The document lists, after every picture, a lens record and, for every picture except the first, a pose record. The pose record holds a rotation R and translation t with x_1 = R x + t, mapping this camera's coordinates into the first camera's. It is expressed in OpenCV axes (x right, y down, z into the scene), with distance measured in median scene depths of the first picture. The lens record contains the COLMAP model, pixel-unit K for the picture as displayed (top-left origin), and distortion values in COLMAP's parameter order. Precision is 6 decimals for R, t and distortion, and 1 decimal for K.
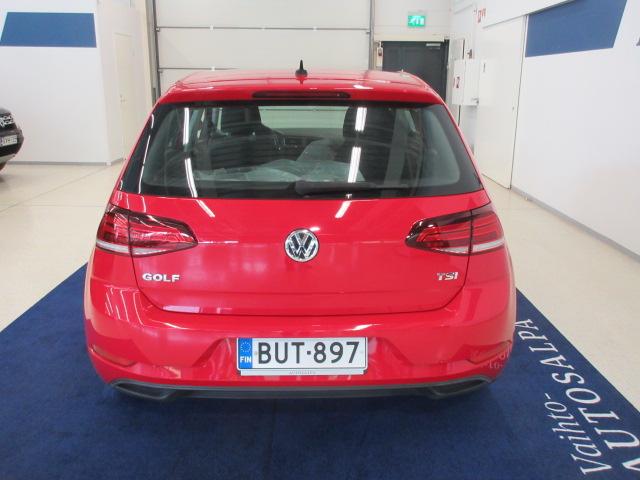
lens RADIAL K [[595.3, 0, 320.0], [0, 595.3, 240.0], [0, 0, 1]] dist [0.006980, 0.008780]
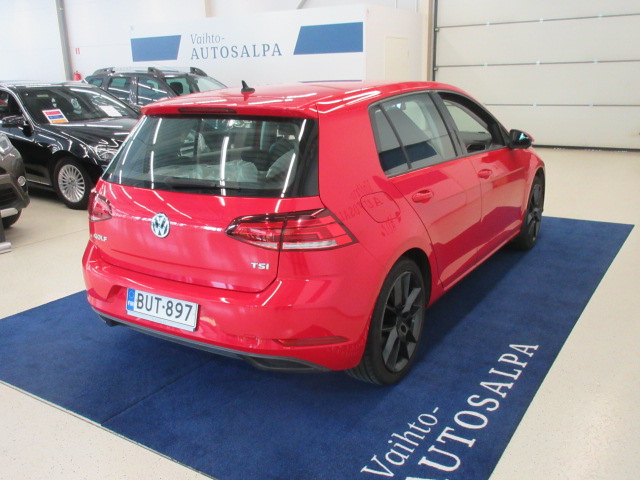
lens RADIAL K [[595.3, 0, 320.0], [0, 595.3, 240.0], [0, 0, 1]] dist [0.006980, 0.008780]
pose [[0.834743, 0.121426, -0.537085, 0.966027], [-0.114135, 0.992355, 0.046965, -0.061143], [0.538682, 0.022097, 0.842220, 0.064894]]
